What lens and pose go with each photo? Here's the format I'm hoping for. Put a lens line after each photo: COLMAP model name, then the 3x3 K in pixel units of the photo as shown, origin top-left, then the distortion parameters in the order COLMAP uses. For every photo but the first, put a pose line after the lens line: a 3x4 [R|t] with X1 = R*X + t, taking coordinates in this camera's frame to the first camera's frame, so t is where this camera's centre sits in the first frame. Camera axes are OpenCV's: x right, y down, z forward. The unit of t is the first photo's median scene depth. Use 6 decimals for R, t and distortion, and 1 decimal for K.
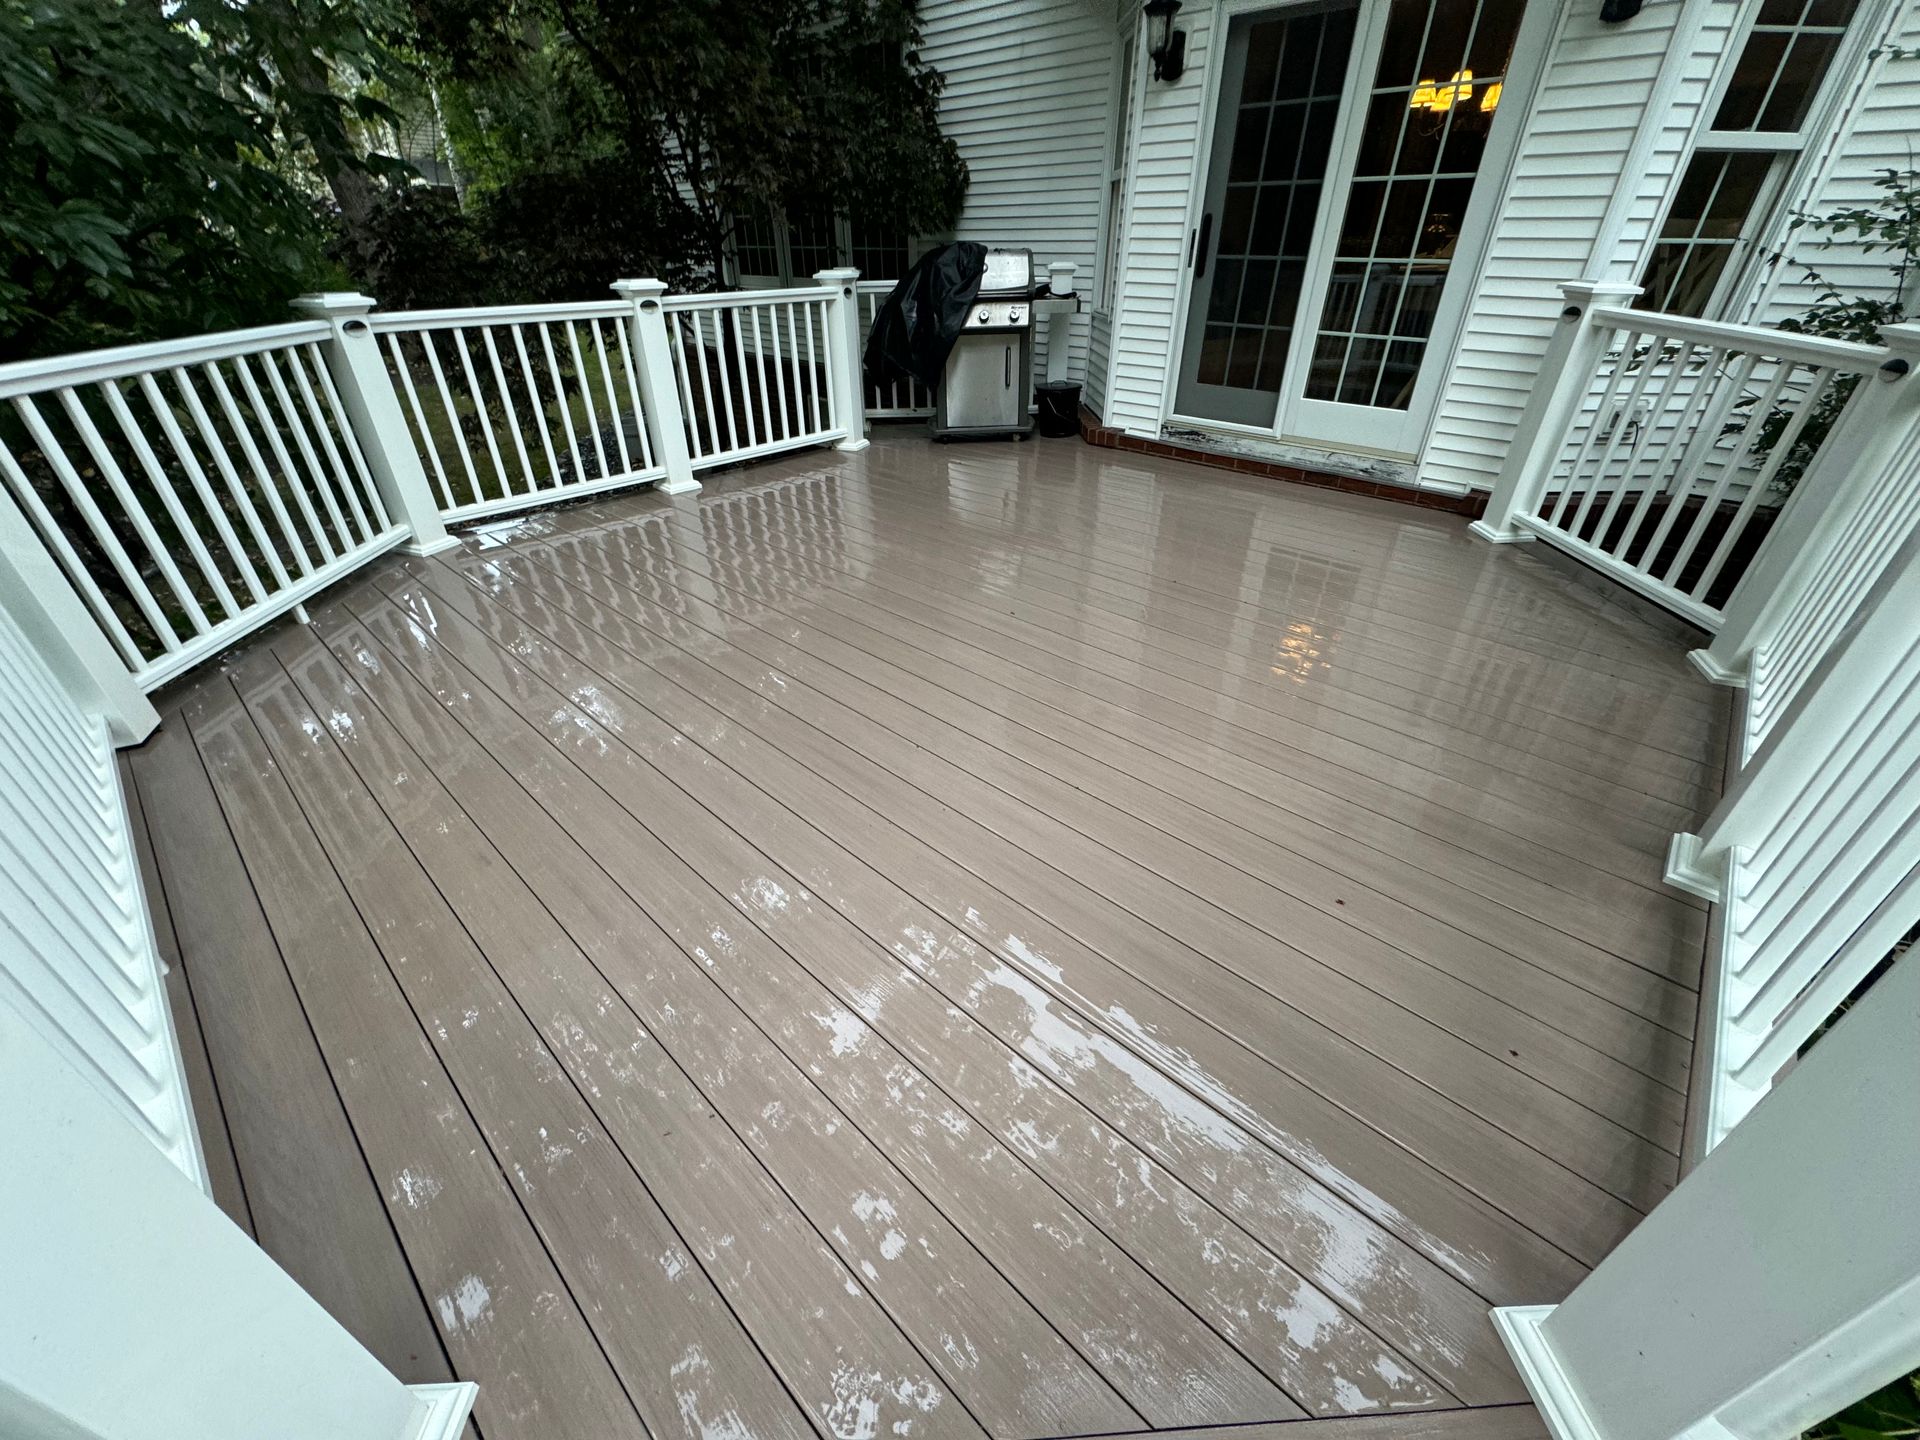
lens RADIAL K [[758.6, 0, 957.4], [0, 758.6, 716.4], [0, 0, 1]] dist [-0.006163, -0.000158]
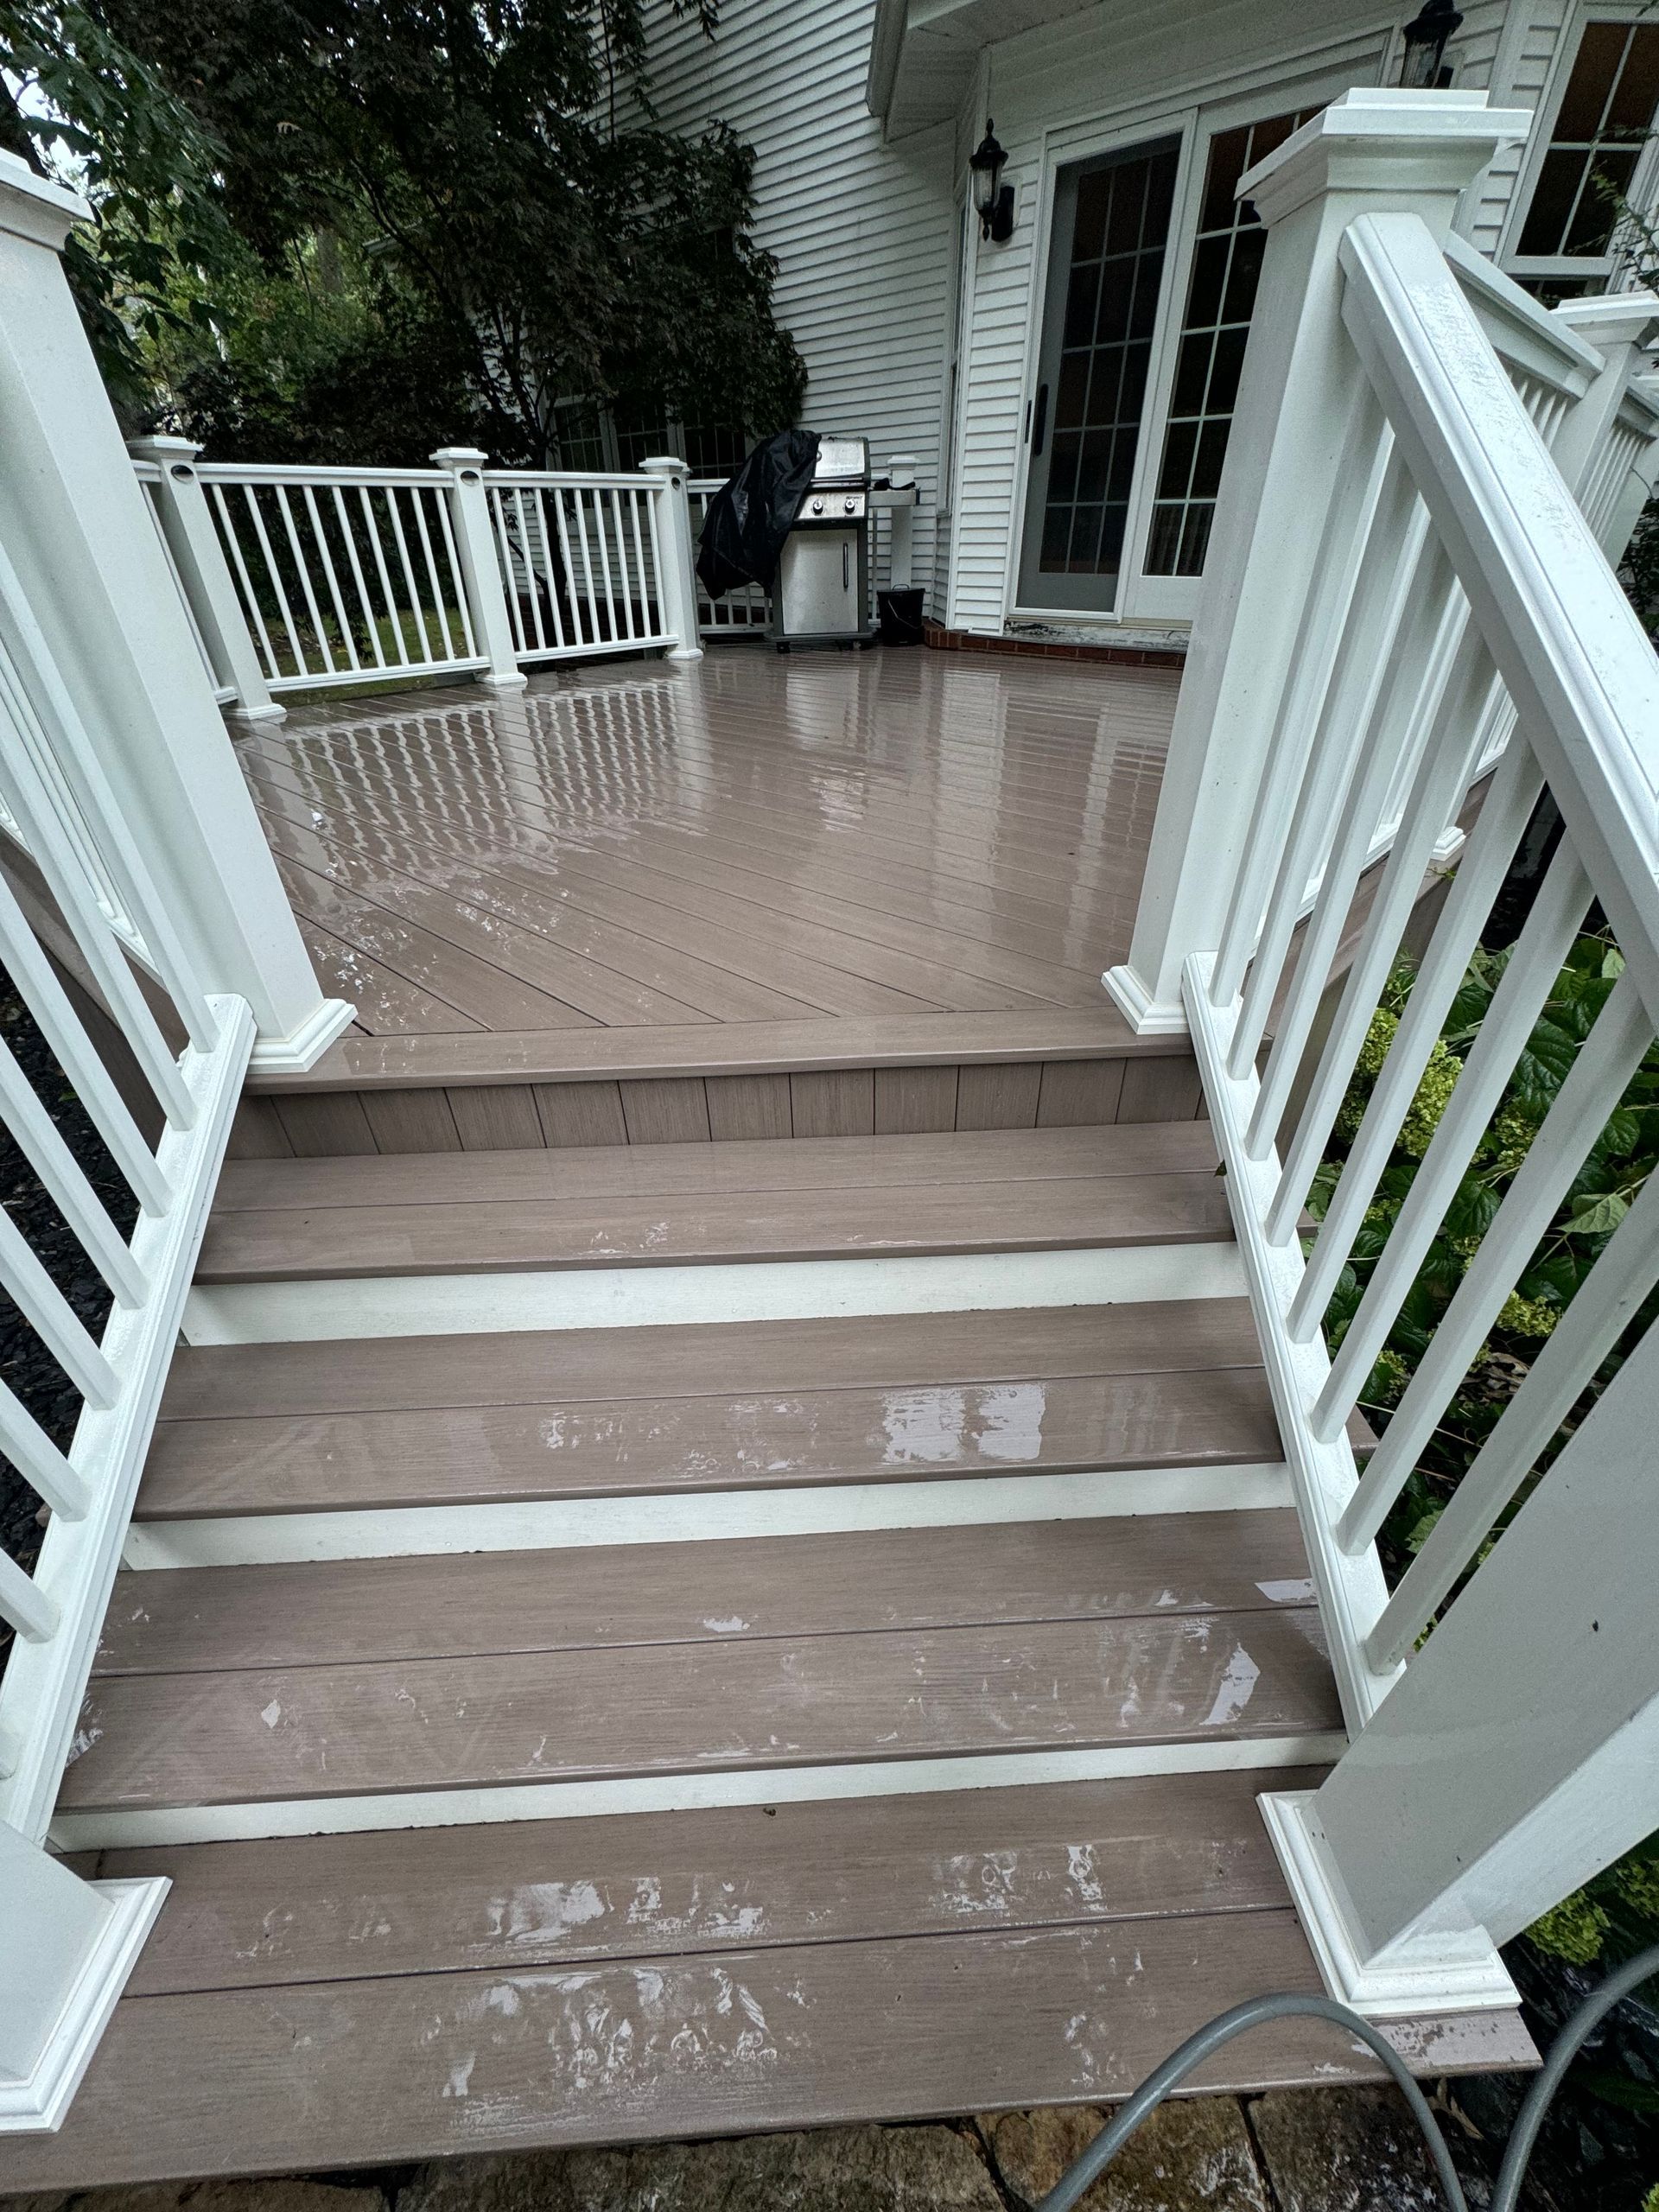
lens RADIAL K [[874.0, 0, 828.5], [0, 874.0, 1109.3], [0, 0, 1]] dist [-0.006163, -0.000158]
pose [[0.999953, -0.008767, -0.004222, 0.049815], [0.008856, 0.999731, 0.021436, 0.227227], [0.004033, -0.021473, 0.999761, -0.130062]]
